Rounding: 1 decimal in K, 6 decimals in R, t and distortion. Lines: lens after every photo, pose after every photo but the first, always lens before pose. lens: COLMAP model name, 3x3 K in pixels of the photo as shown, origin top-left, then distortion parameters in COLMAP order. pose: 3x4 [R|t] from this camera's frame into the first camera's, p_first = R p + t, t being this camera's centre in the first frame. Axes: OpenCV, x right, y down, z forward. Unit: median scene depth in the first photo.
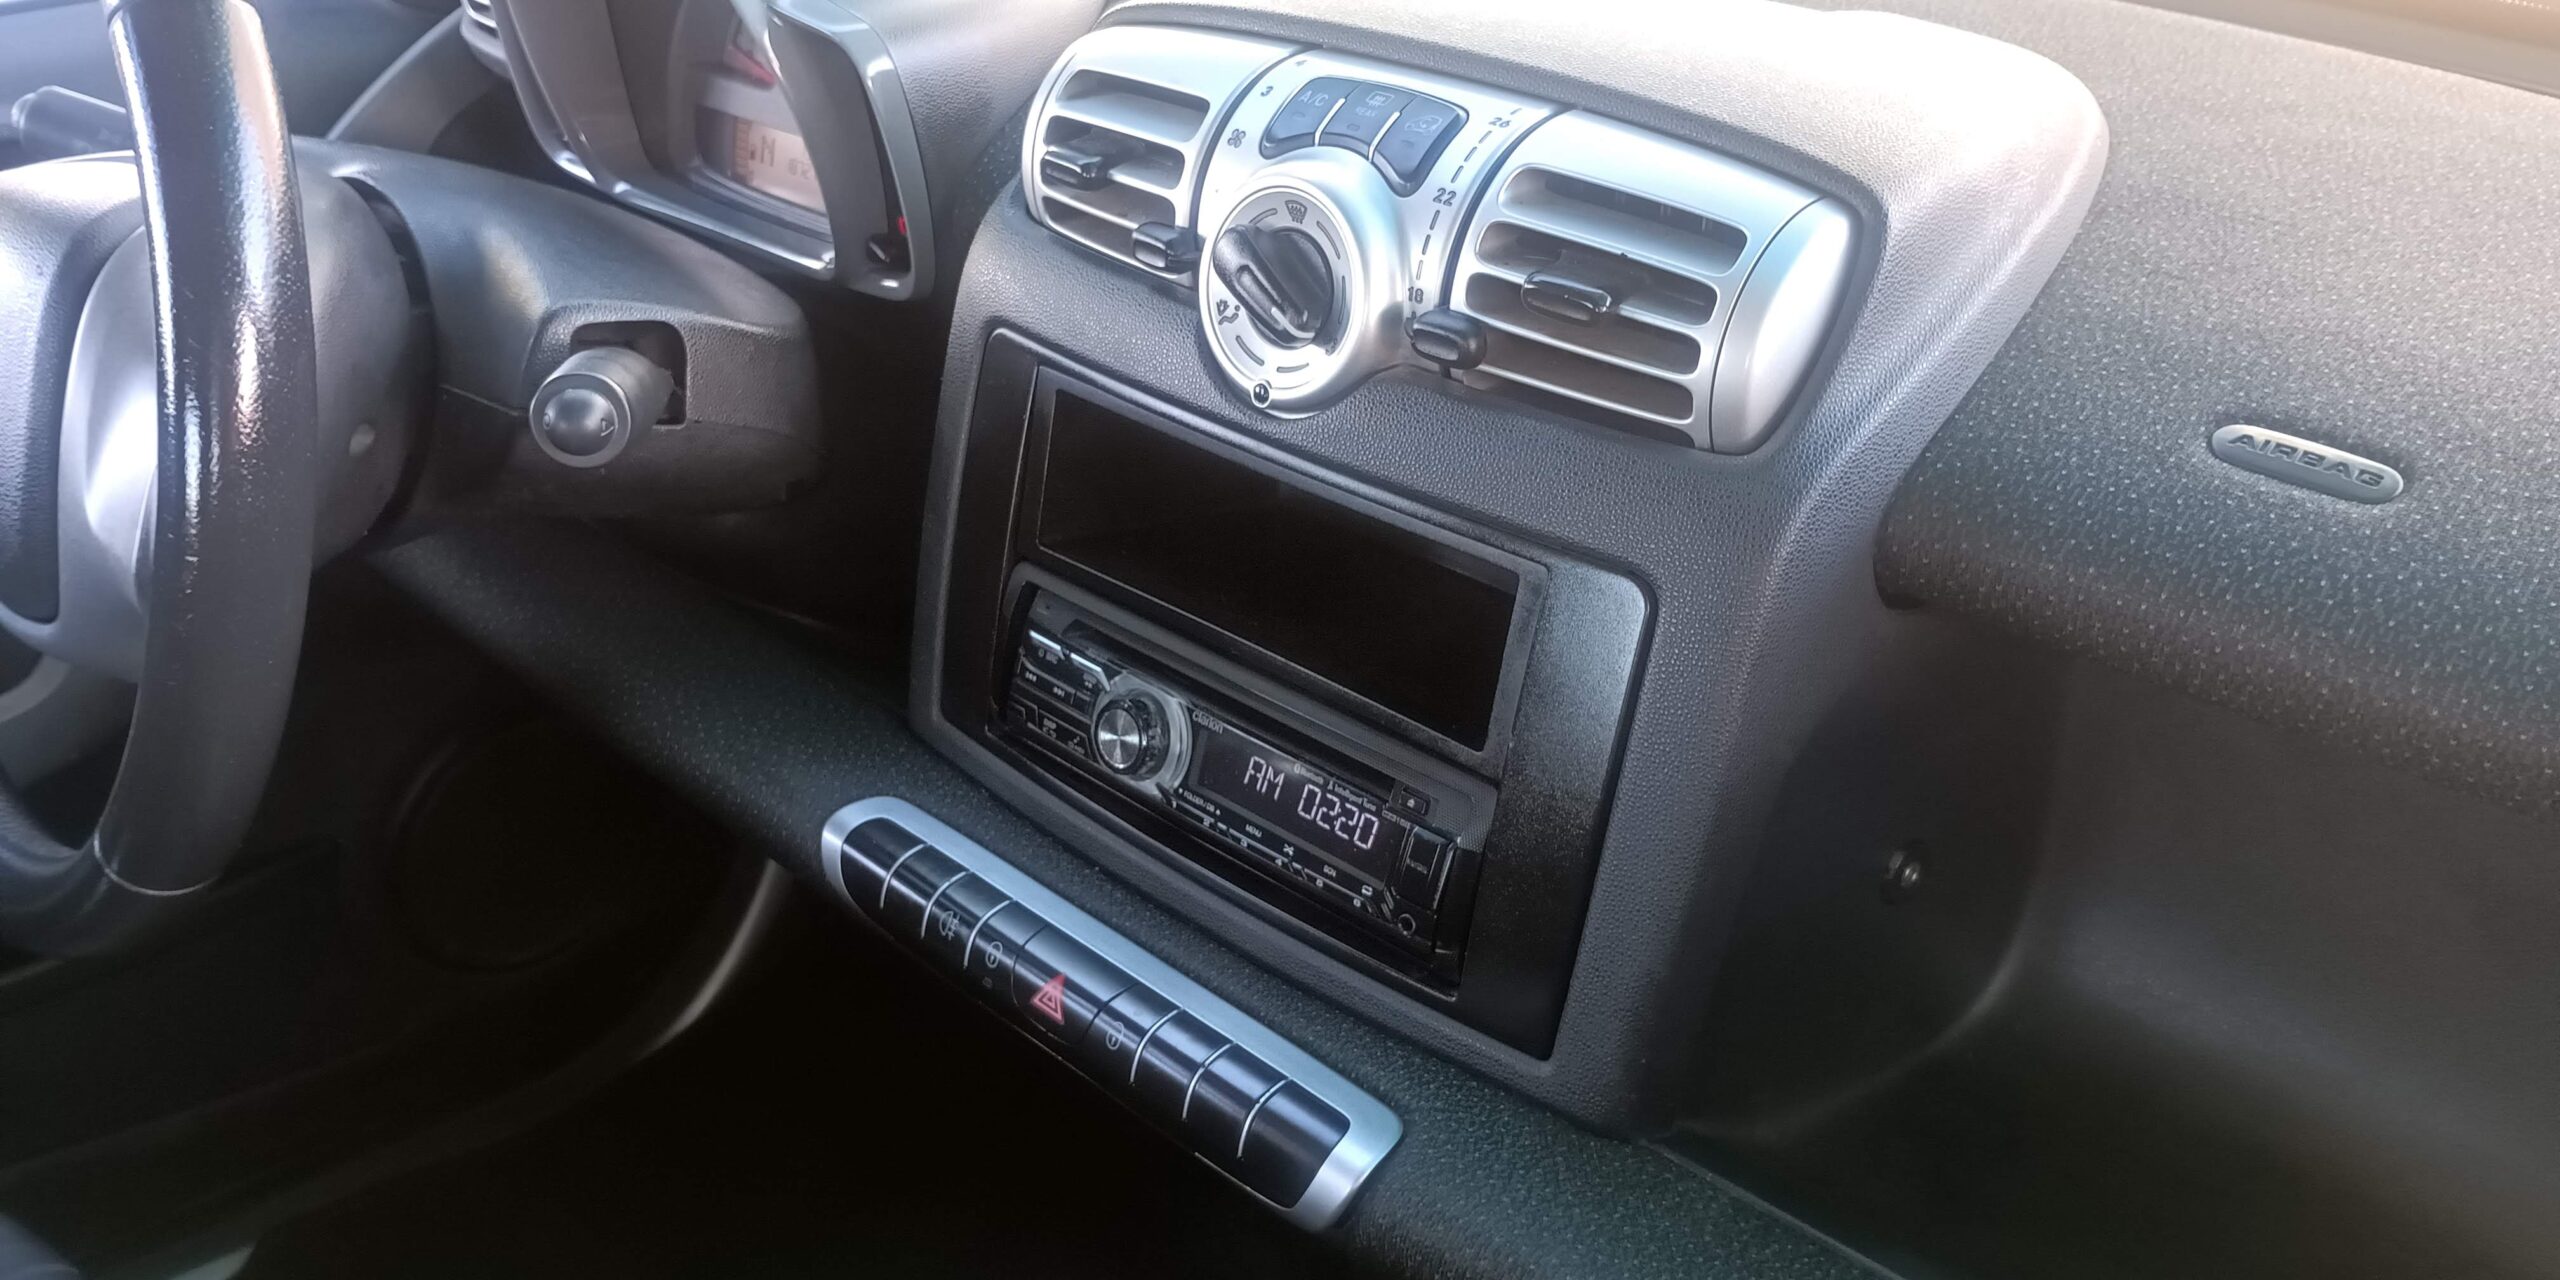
lens RADIAL K [[2165.9, 0, 1280.0], [0, 2165.9, 640.0], [0, 0, 1]] dist [0.105990, -0.221084]
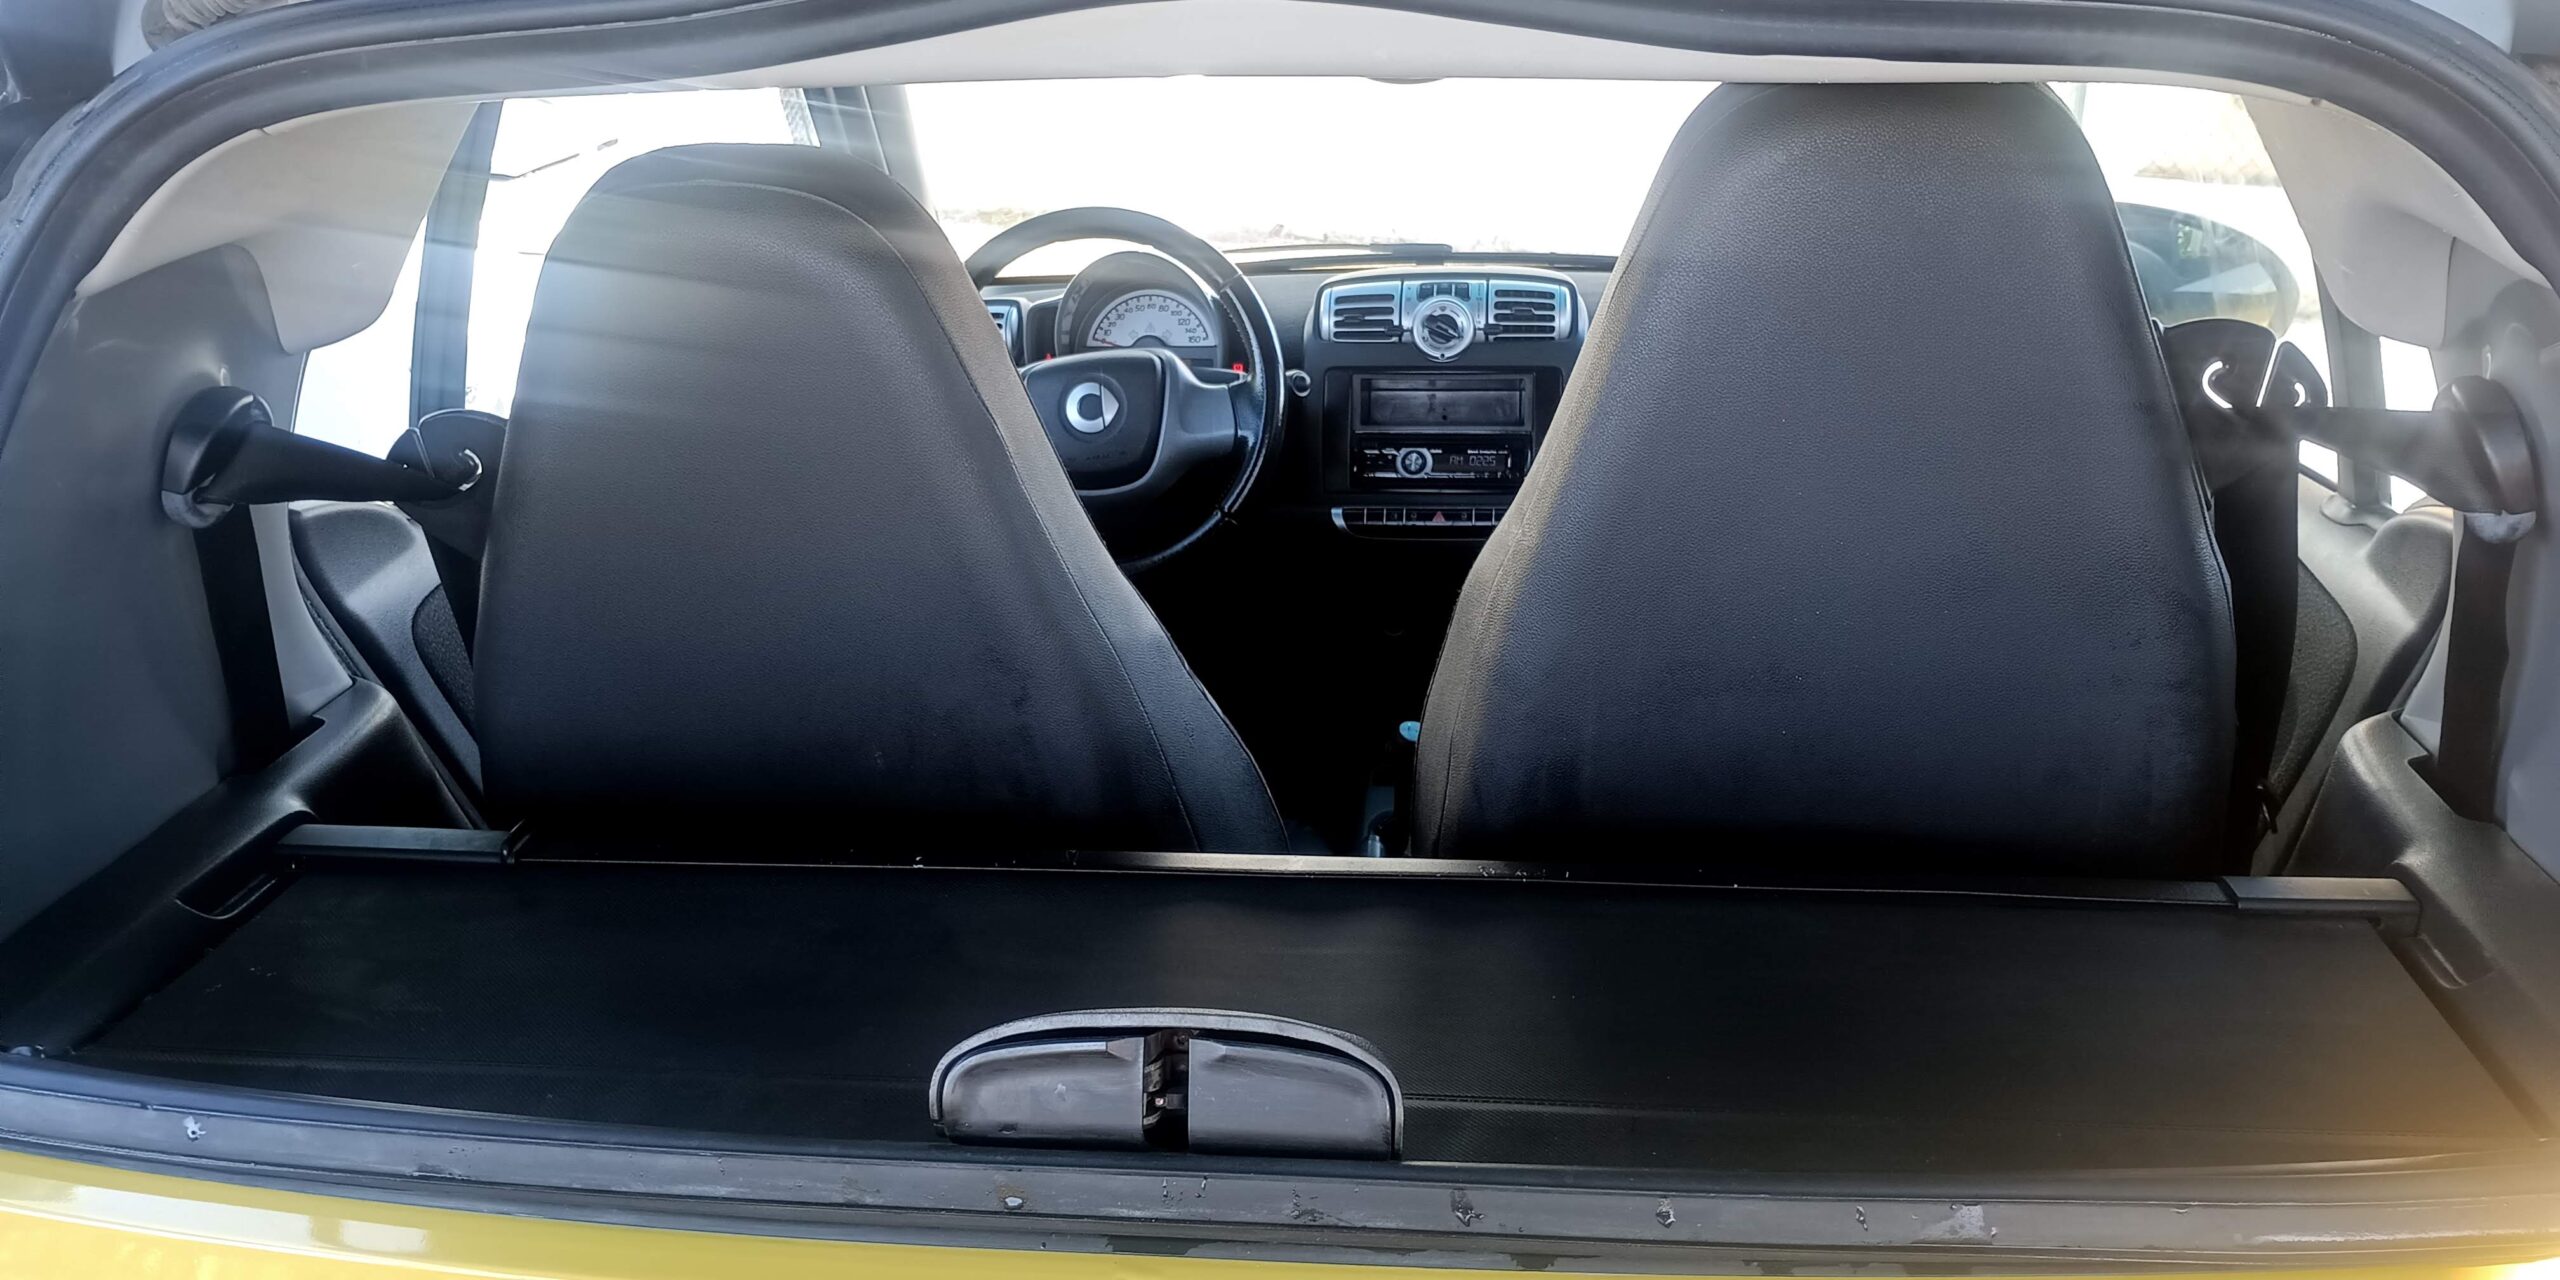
lens RADIAL K [[2165.9, 0, 1280.0], [0, 2165.9, 640.0], [0, 0, 1]] dist [0.105990, -0.221084]
pose [[0.794359, -0.175948, 0.581409, -2.600814], [0.312898, 0.938904, -0.143367, 0.834240], [-0.520662, 0.295806, 0.800881, -1.828169]]
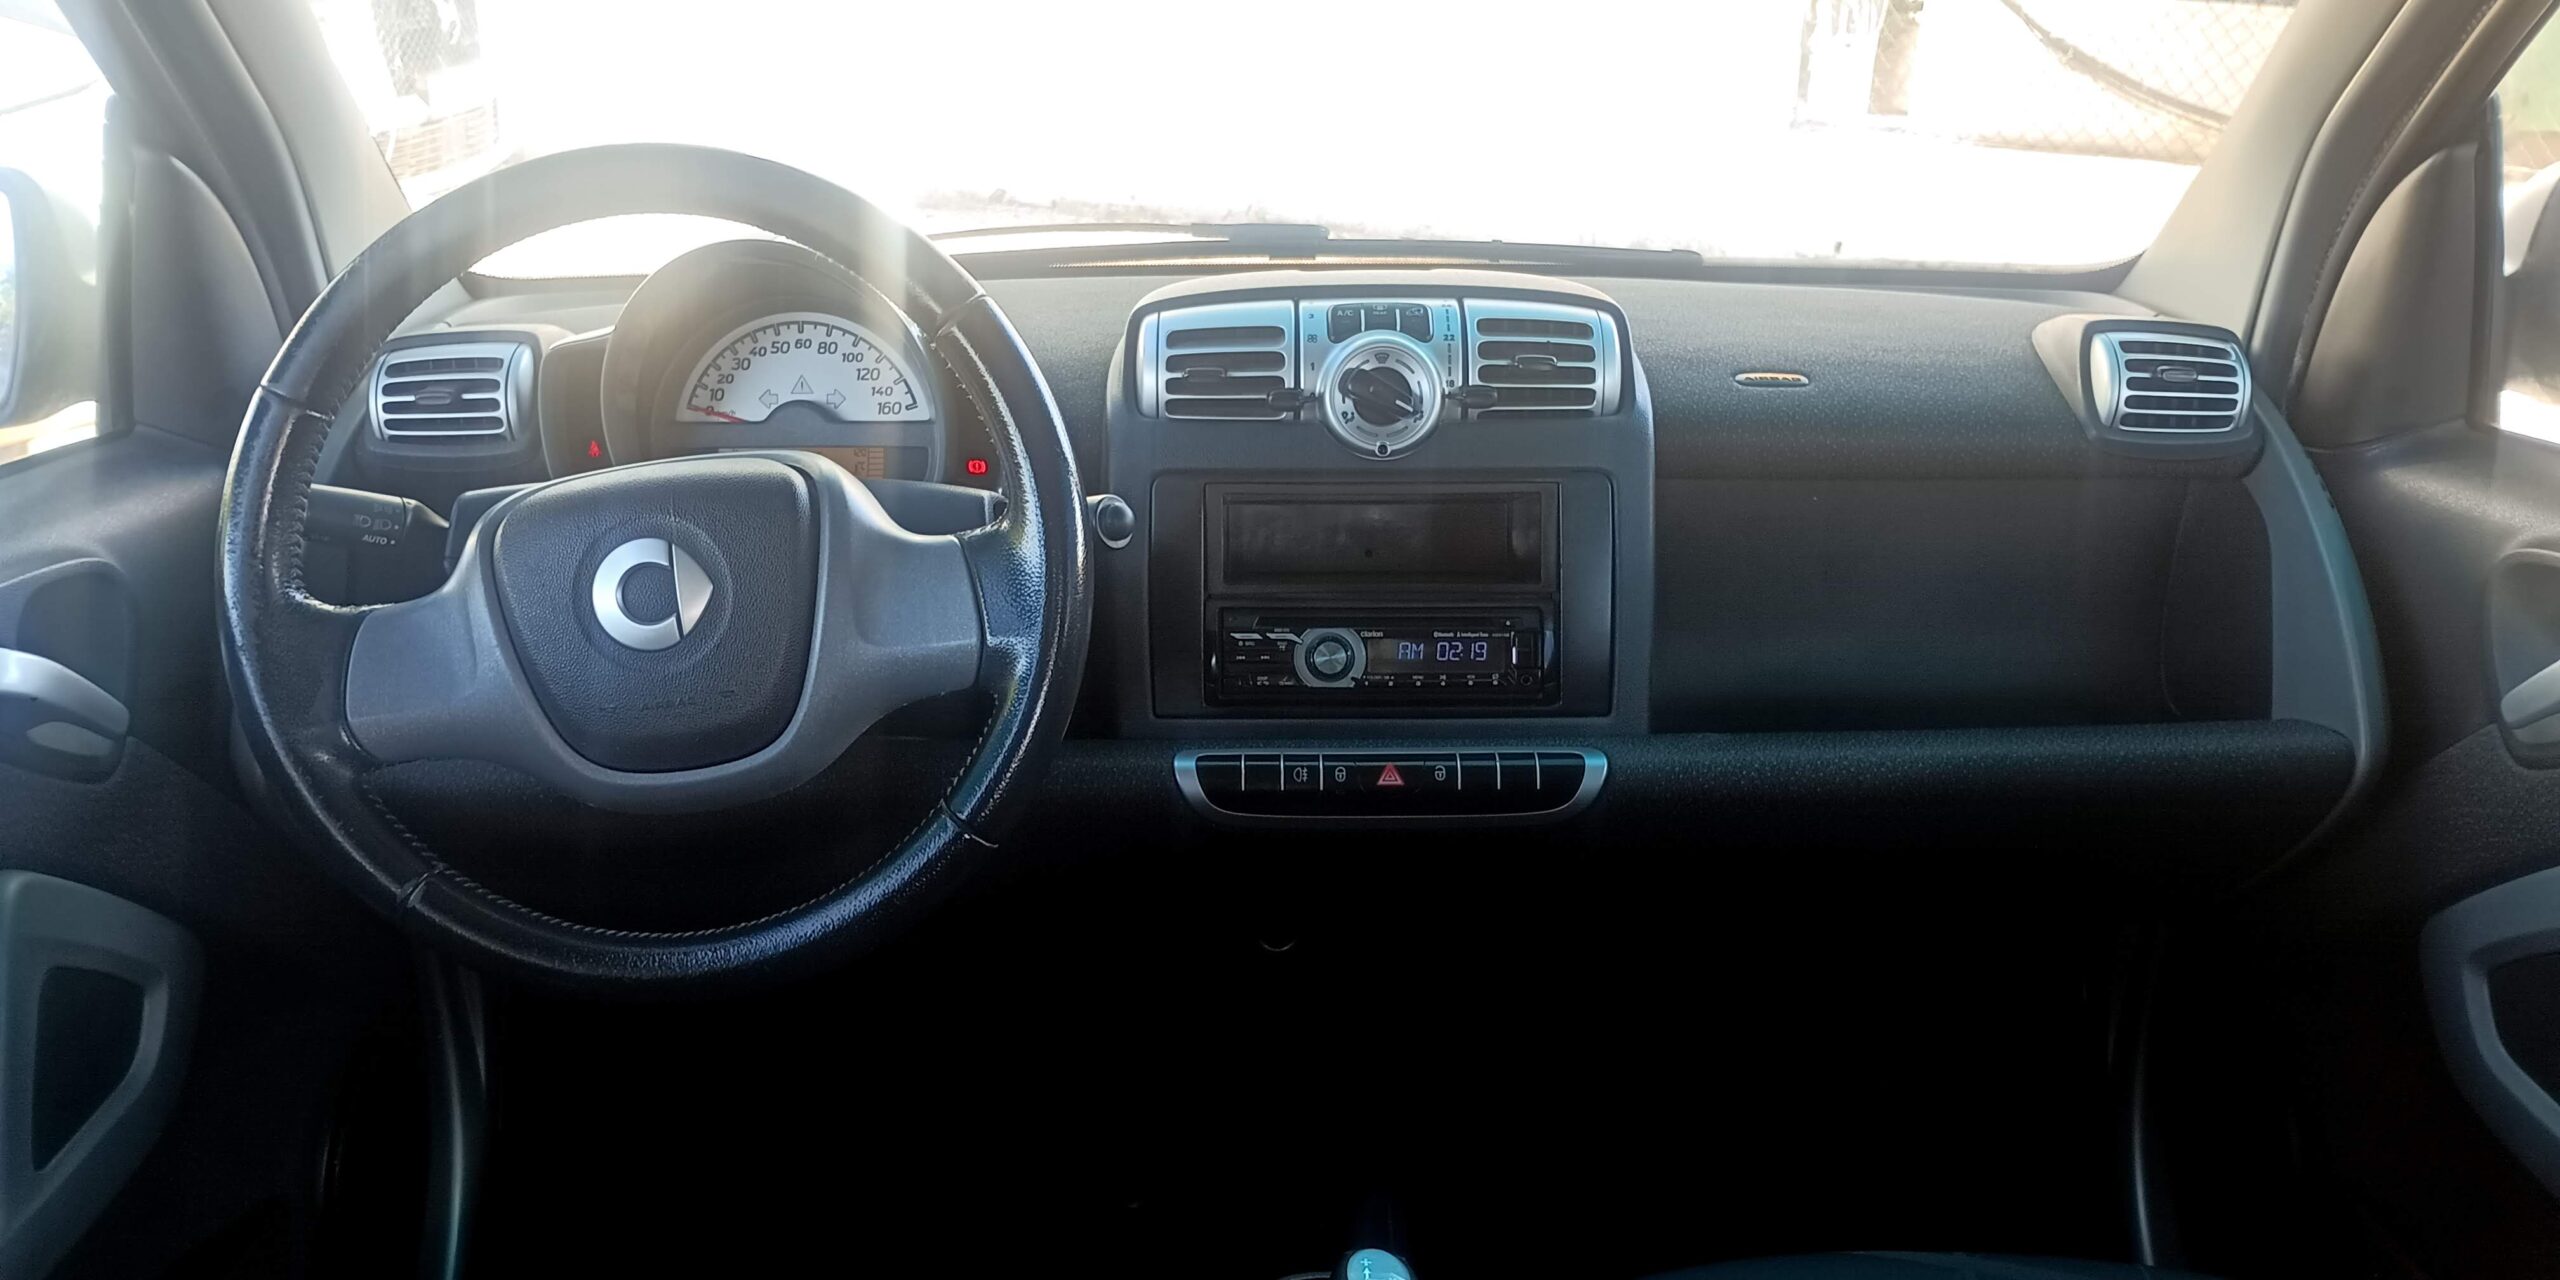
lens RADIAL K [[2147.1, 0, 1280.0], [0, 2147.1, 640.0], [0, 0, 1]] dist [0.095631, -0.005044]
pose [[0.709897, -0.199894, 0.675343, -1.443930], [0.345142, 0.934586, -0.086174, 0.187401], [-0.613940, 0.294264, 0.732452, -0.341473]]
